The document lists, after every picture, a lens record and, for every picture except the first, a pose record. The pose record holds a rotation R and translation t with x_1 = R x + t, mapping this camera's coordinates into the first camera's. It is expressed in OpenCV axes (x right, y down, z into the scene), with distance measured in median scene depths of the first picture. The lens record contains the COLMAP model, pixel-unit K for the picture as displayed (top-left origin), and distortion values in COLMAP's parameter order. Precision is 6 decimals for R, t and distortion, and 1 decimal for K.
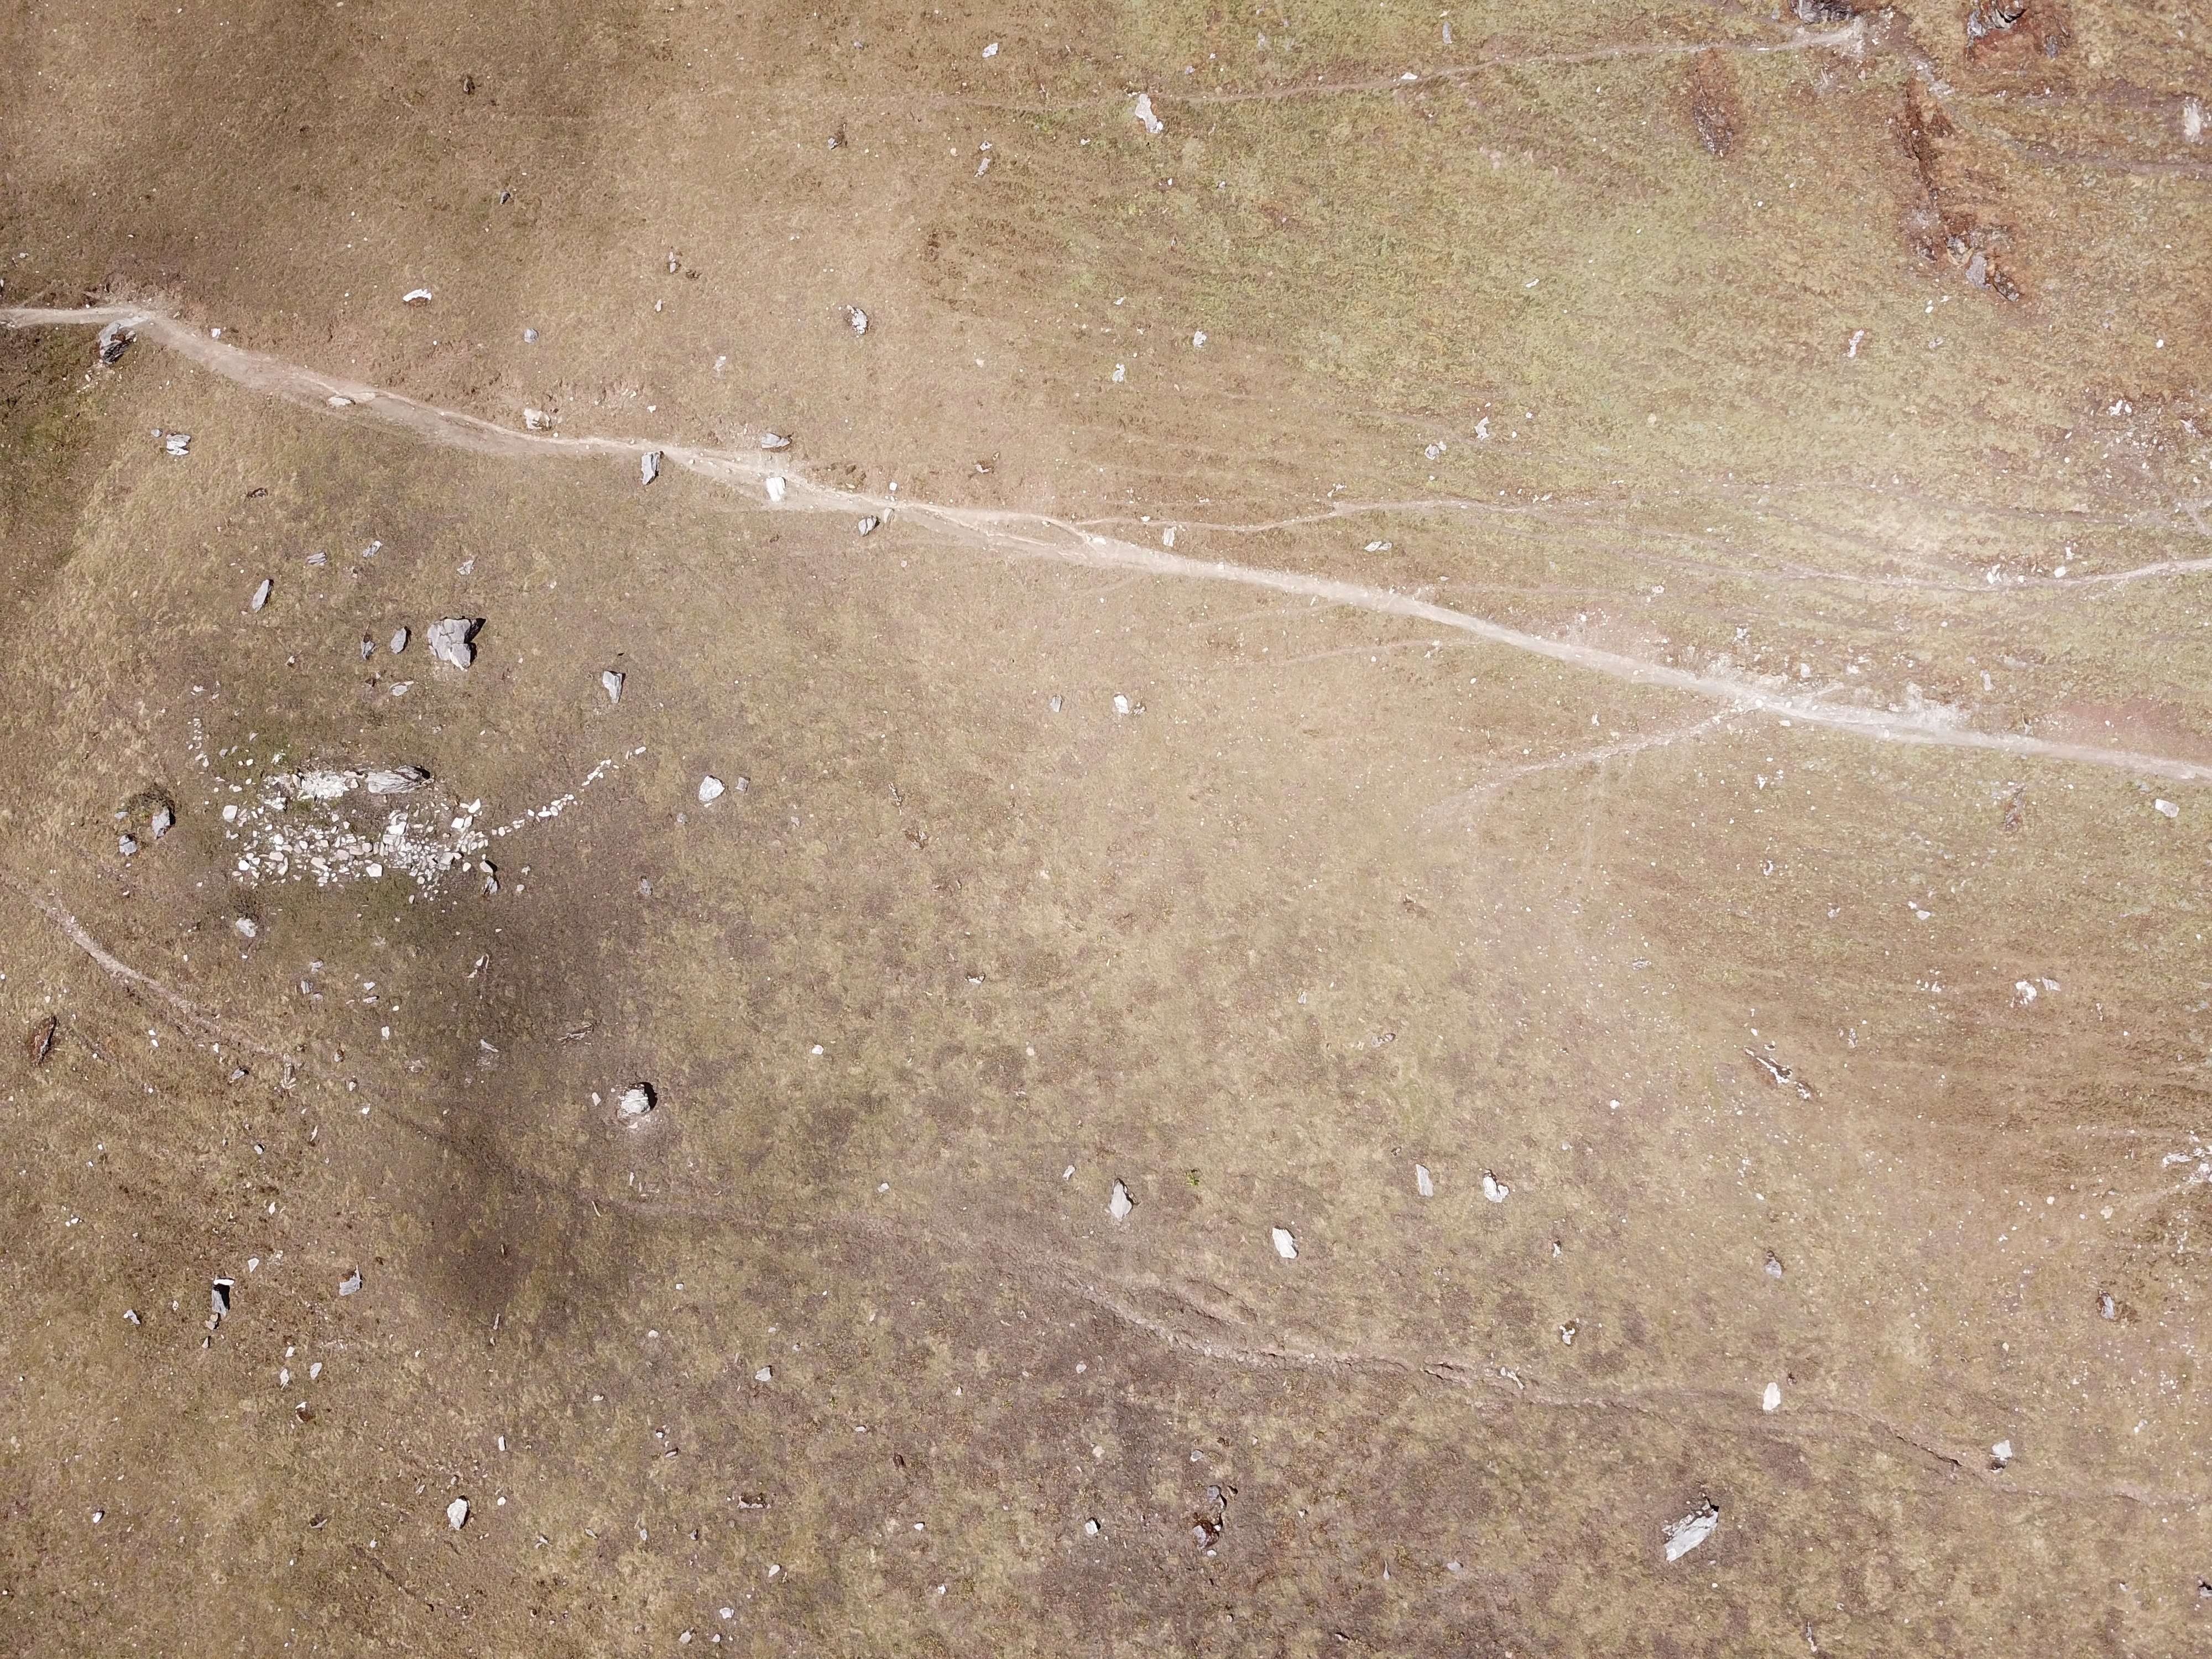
lens RADIAL K [[1691.9, 0, 1112.9], [0, 1691.9, 822.4], [0, 0, 1]] dist [0.000723, 0.007512]
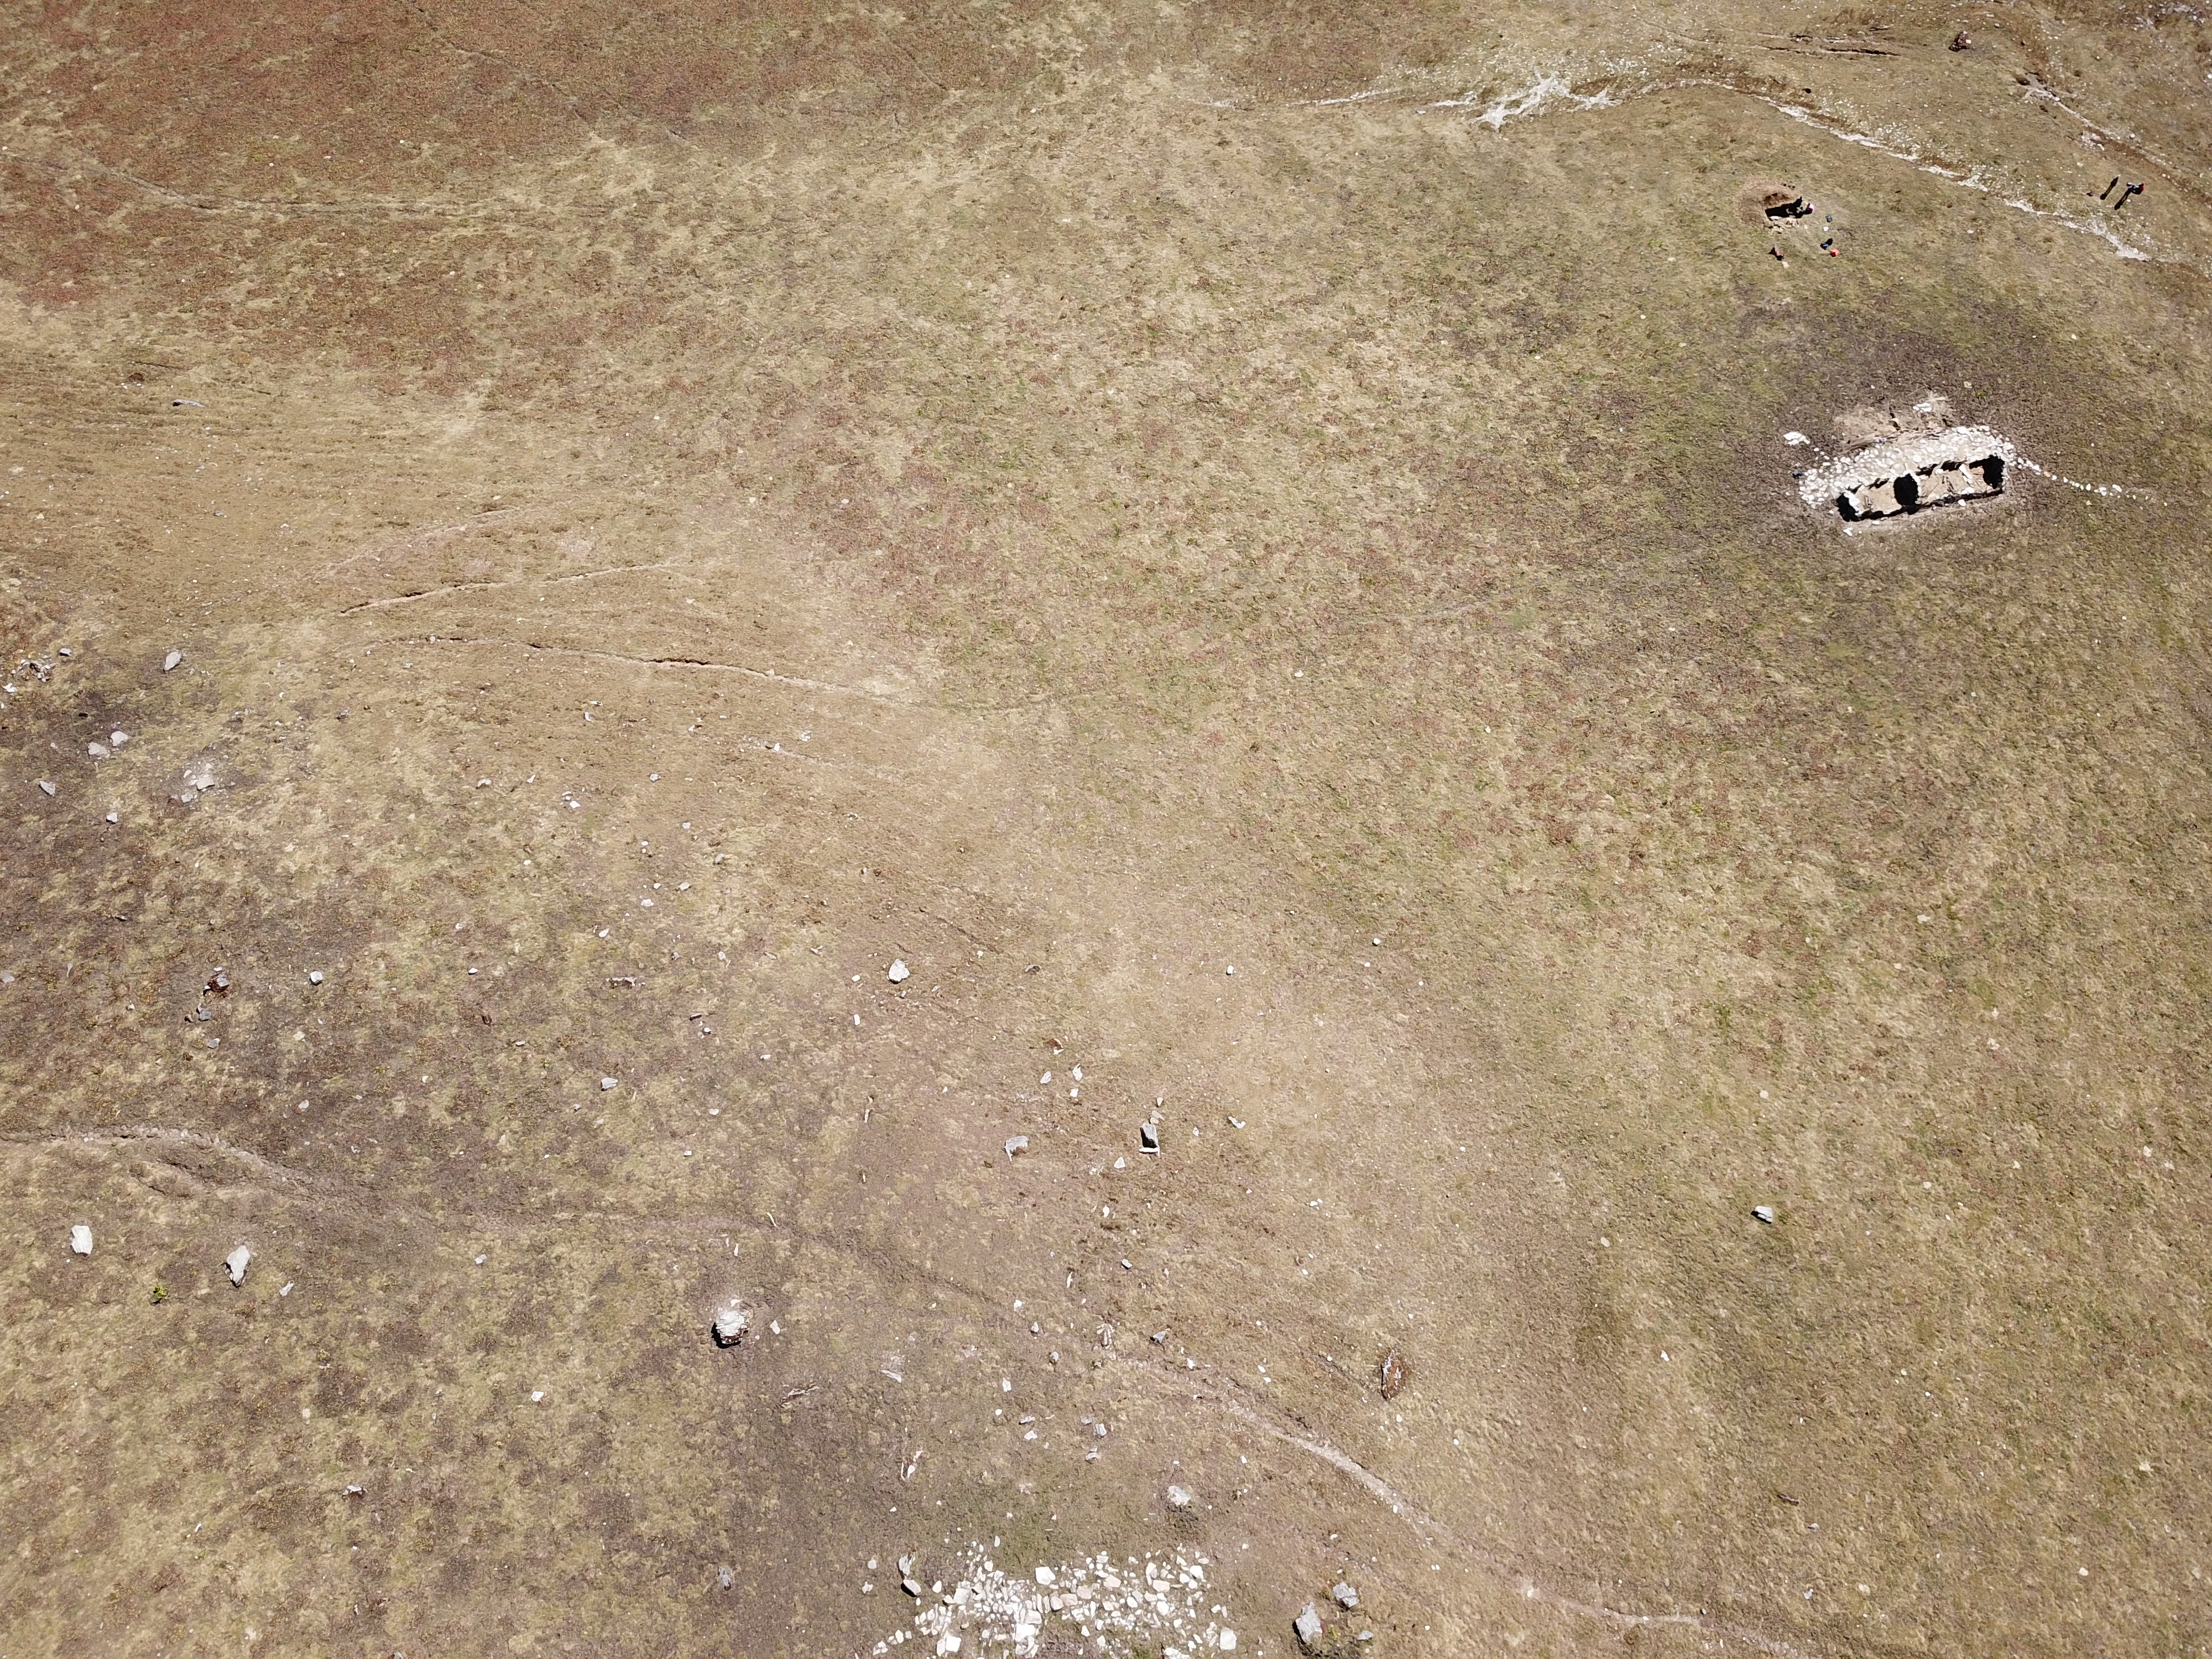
lens RADIAL K [[1706.1, 0, 1111.8], [0, 1706.1, 813.1], [0, 0, 1]] dist [0.002894, 0.006264]
pose [[-0.997158, 0.038857, -0.064544, -0.425871], [-0.073661, -0.682591, 0.727079, -0.337336], [-0.015805, 0.729767, 0.683513, 0.123824]]
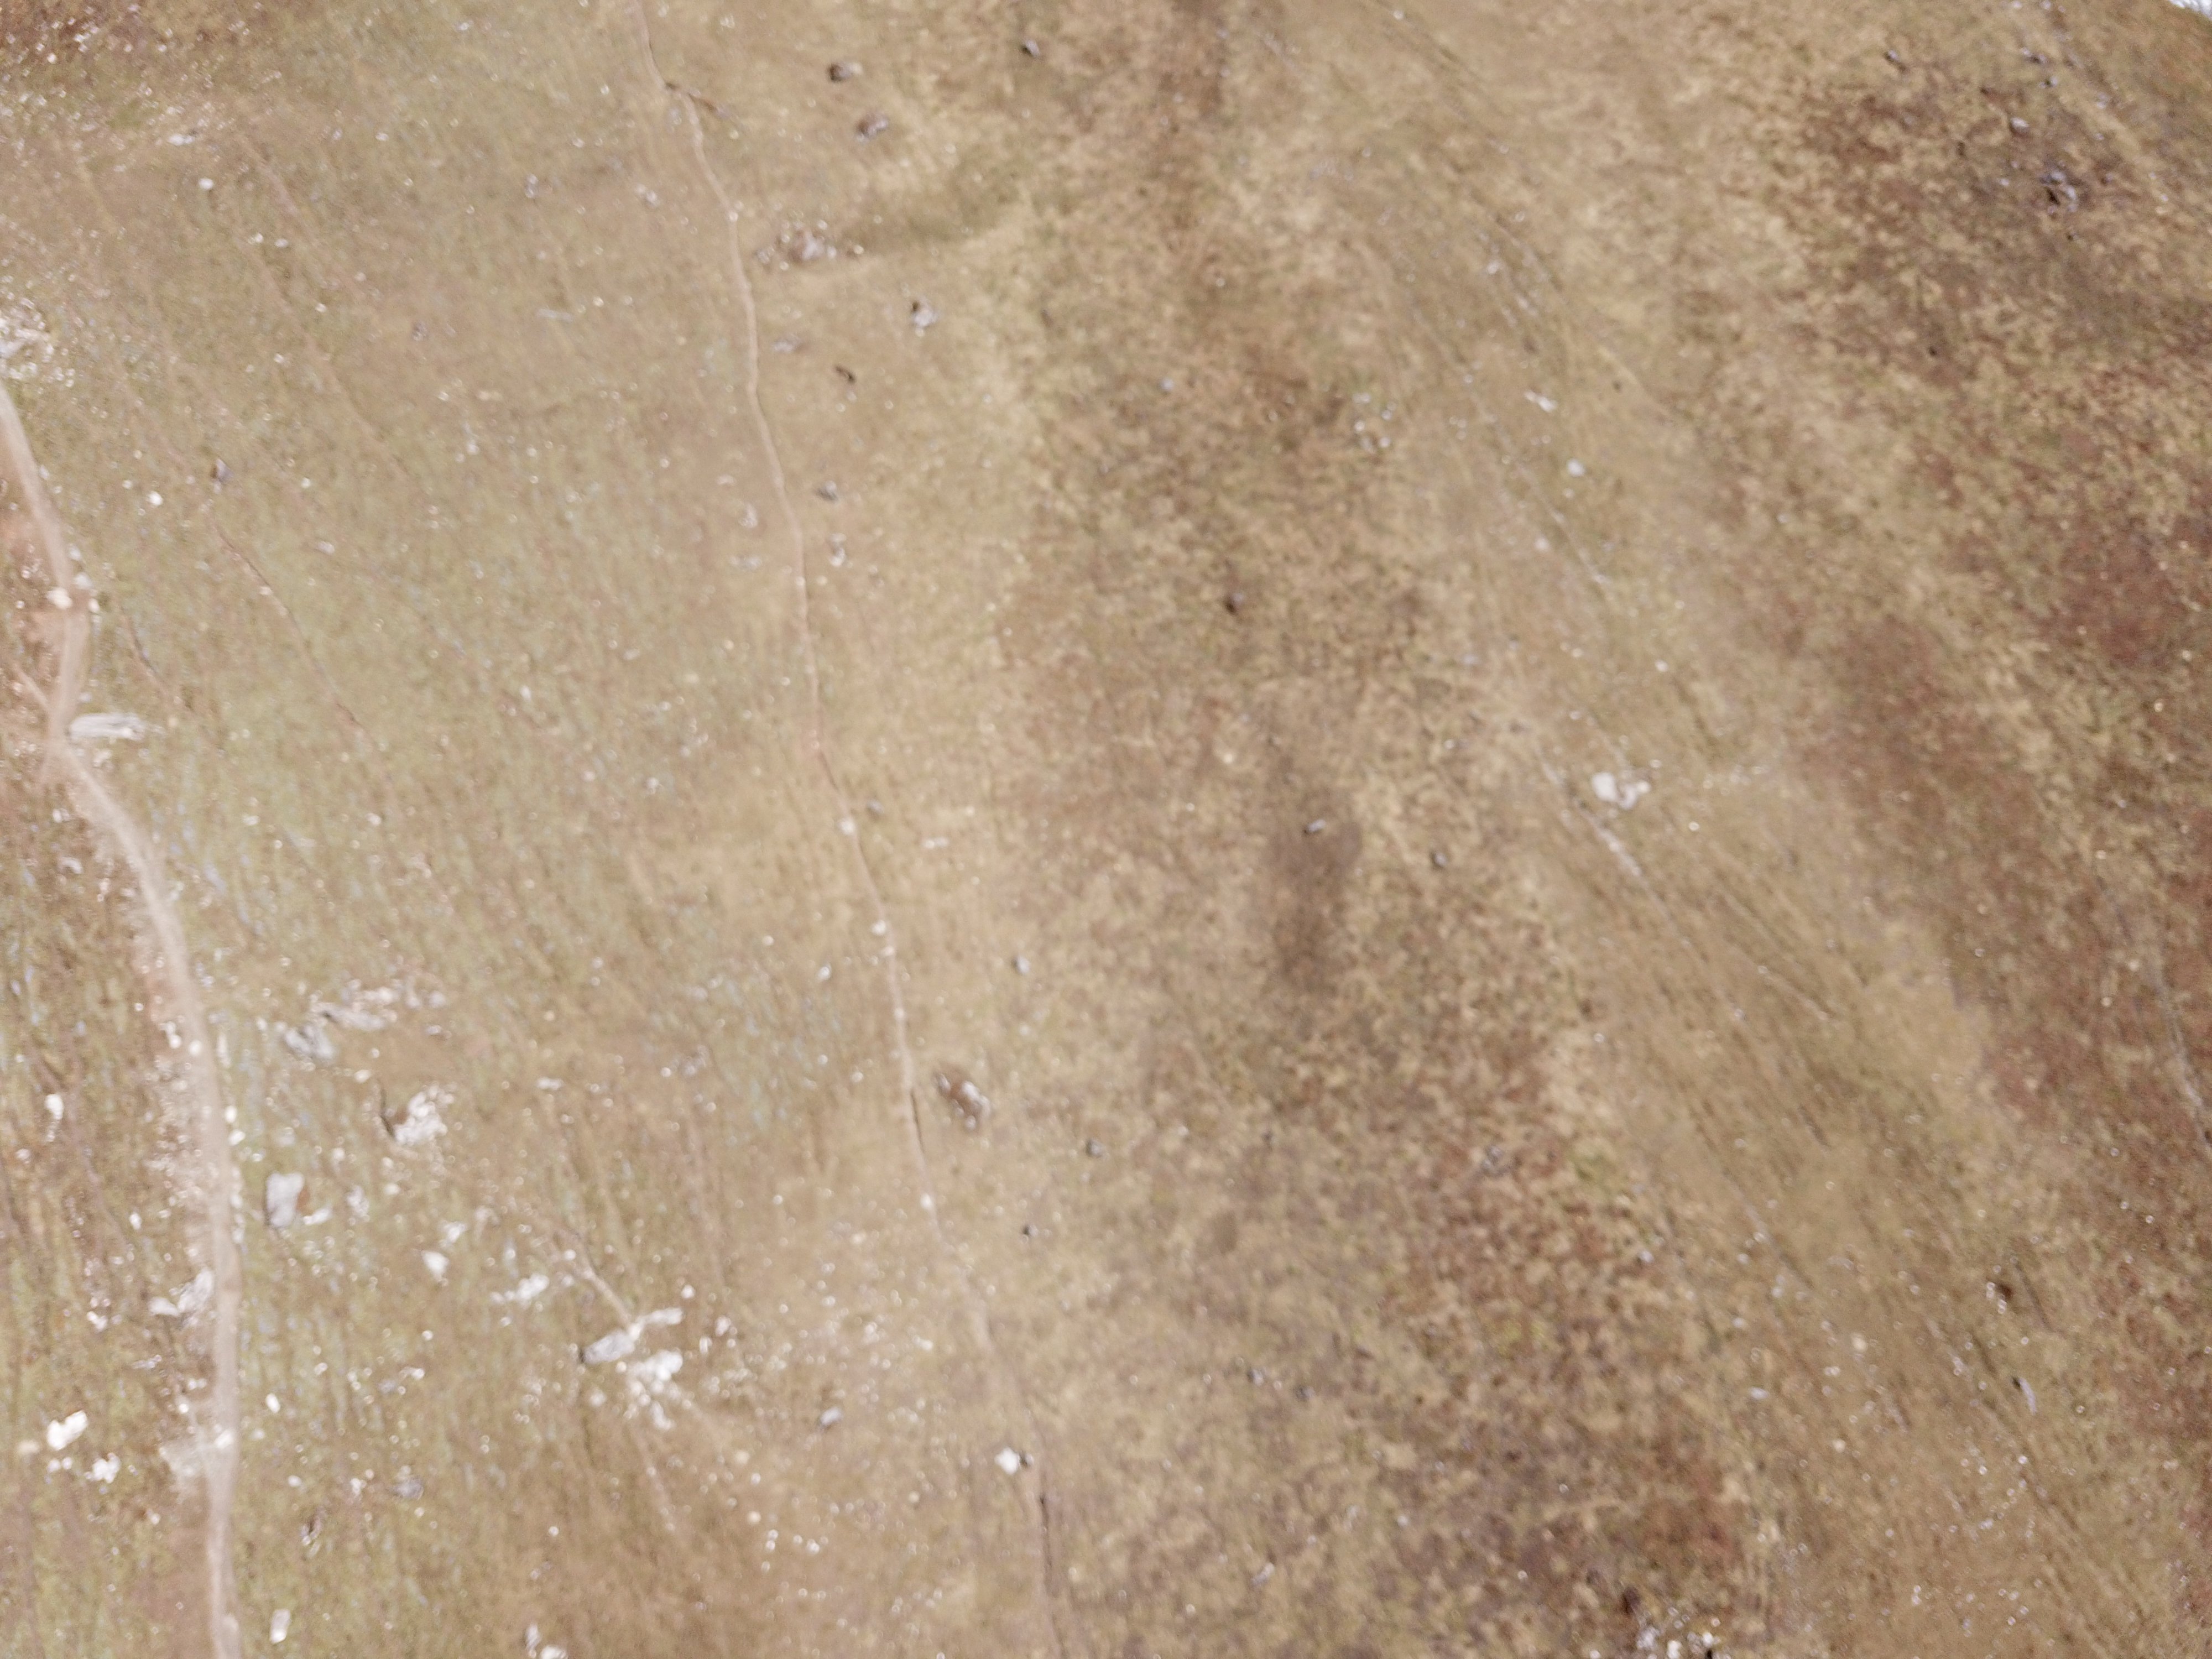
lens RADIAL K [[1732.8, 0, 1108.5], [0, 1732.8, 820.1], [0, 0, 1]] dist [-0.030344, 0.035469]
pose [[-0.488561, -0.810133, 0.324026, 0.460270], [0.794970, -0.260238, 0.547995, -0.044551], [-0.359625, 0.525320, 0.771173, -0.012987]]
